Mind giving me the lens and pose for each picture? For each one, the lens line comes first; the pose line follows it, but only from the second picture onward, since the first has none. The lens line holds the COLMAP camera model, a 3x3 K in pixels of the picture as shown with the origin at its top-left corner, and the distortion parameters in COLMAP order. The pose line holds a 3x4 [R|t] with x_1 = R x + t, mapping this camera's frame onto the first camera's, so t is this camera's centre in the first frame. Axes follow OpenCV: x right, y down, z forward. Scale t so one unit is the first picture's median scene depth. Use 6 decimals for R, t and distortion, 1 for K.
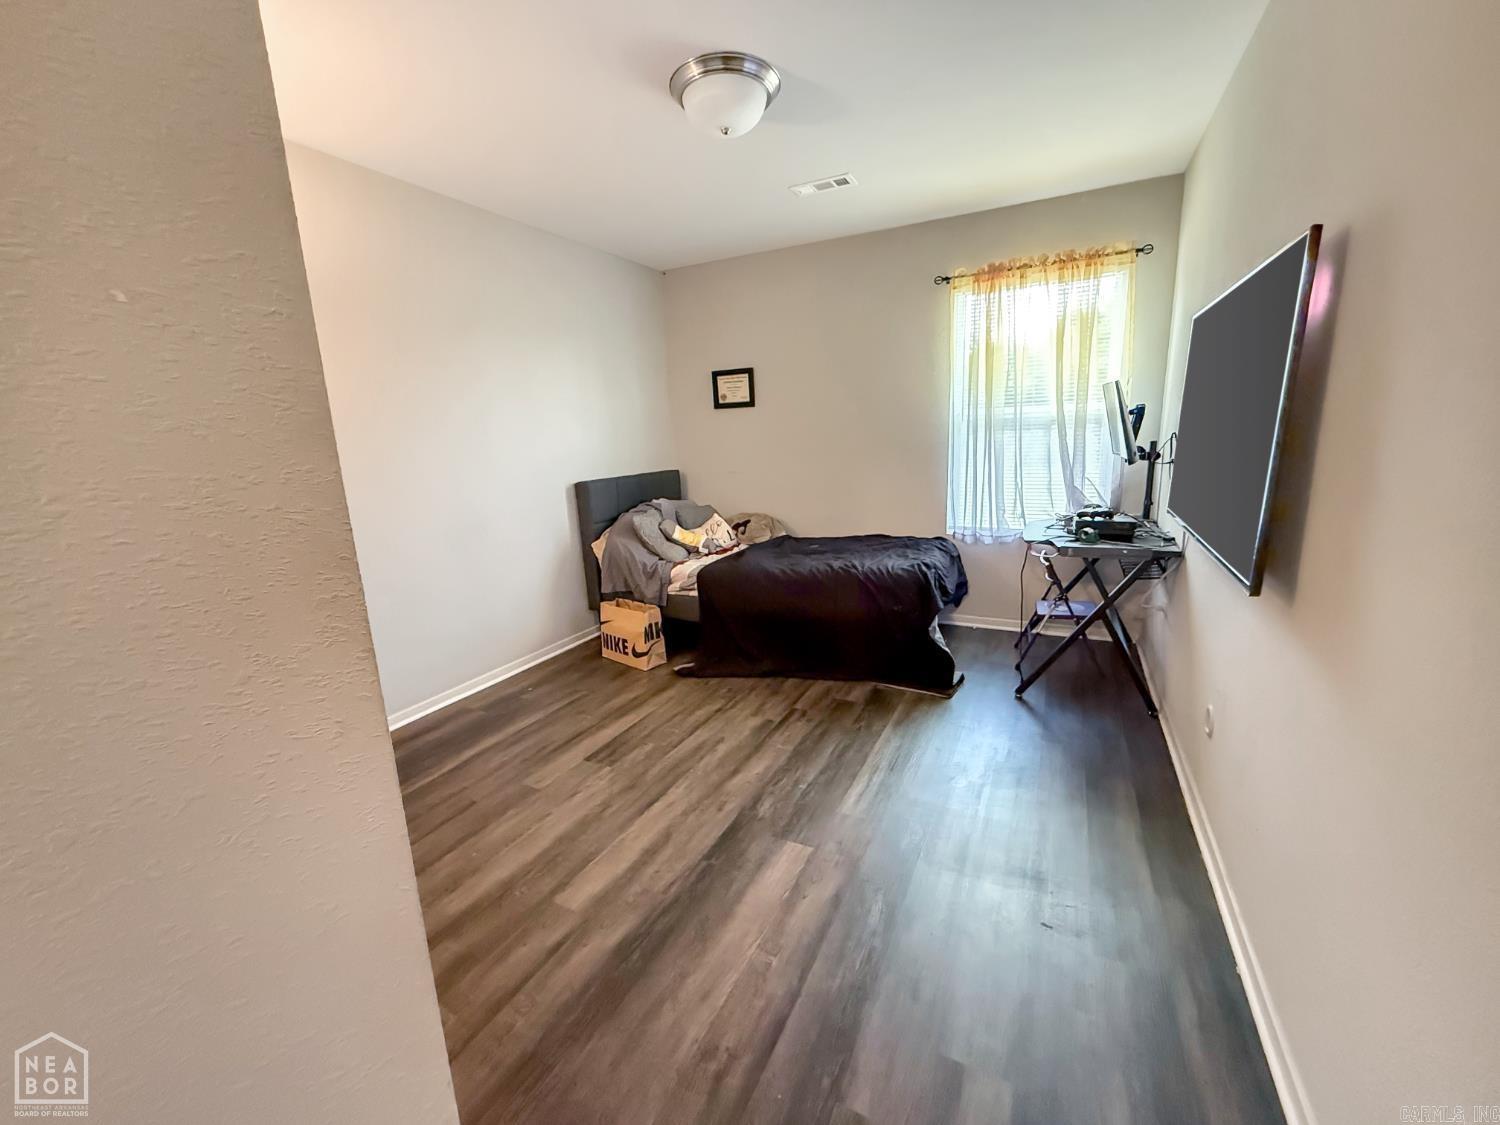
lens RADIAL K [[610.3, 0, 745.1], [0, 610.3, 560.0], [0, 0, 1]] dist [0.000511, 0.000478]
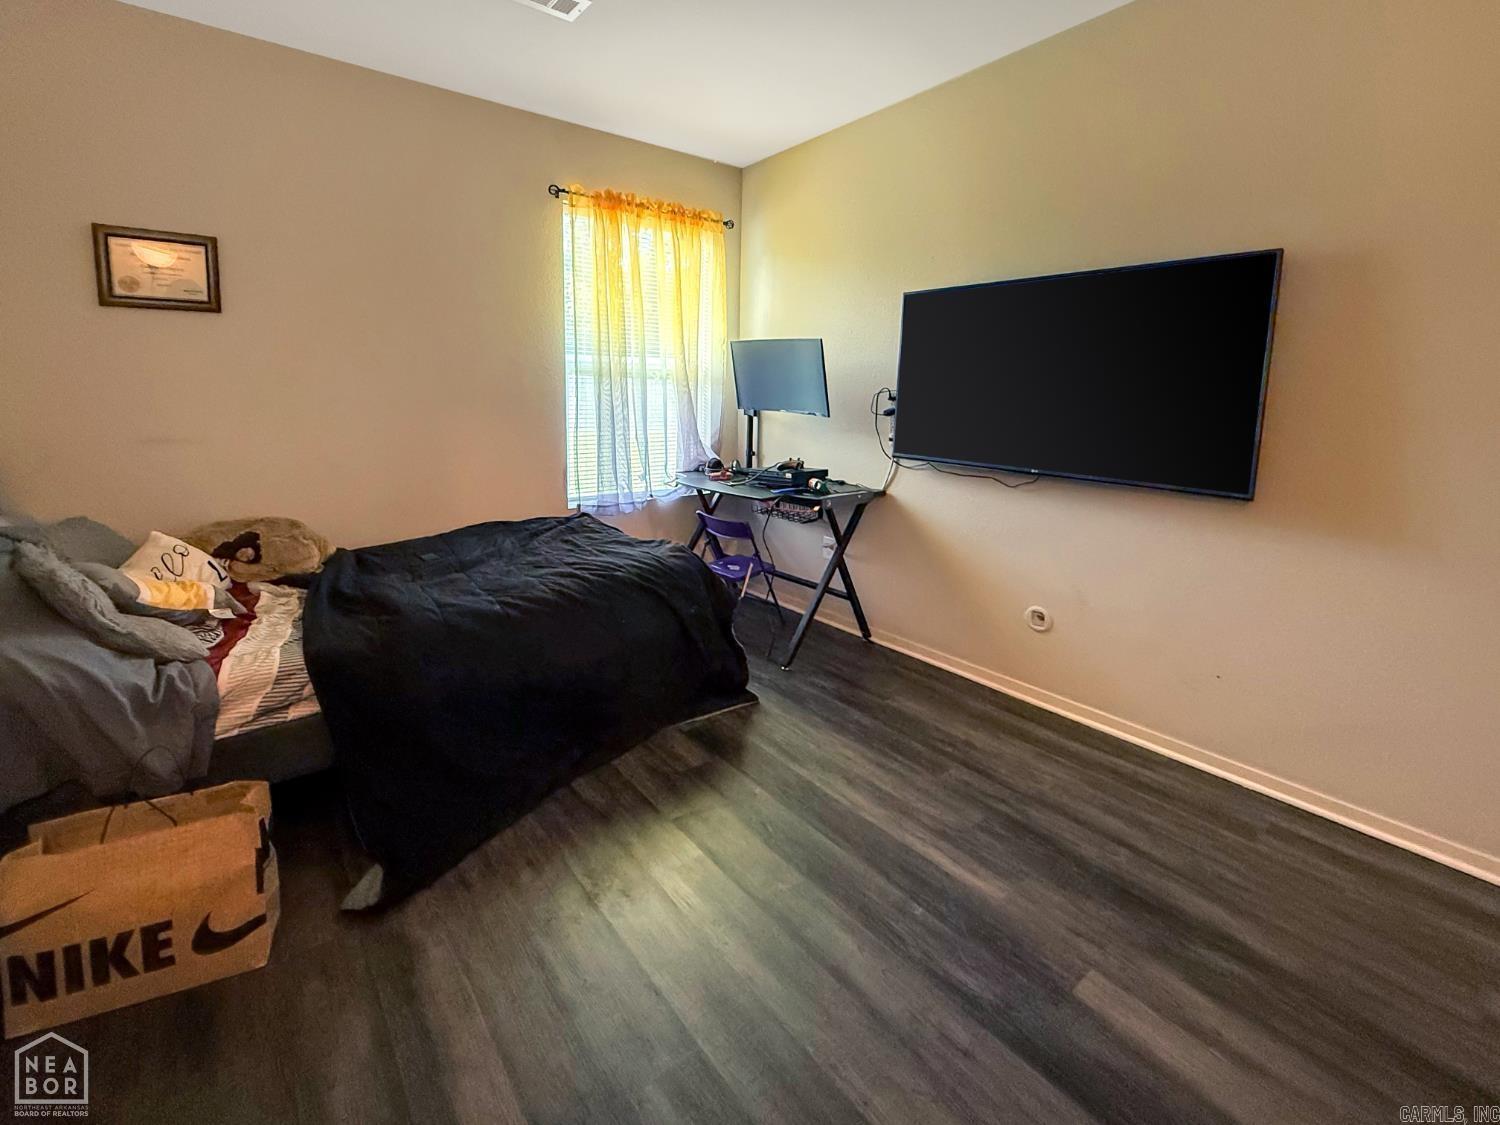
lens RADIAL K [[632.2, 0, 750.8], [0, 632.2, 456.1], [0, 0, 1]] dist [-0.000009, -0.000246]
pose [[0.445234, -0.049997, 0.894017, -0.331481], [0.159165, 0.986959, -0.024072, -0.061477], [-0.881154, 0.153014, 0.447385, 0.485165]]
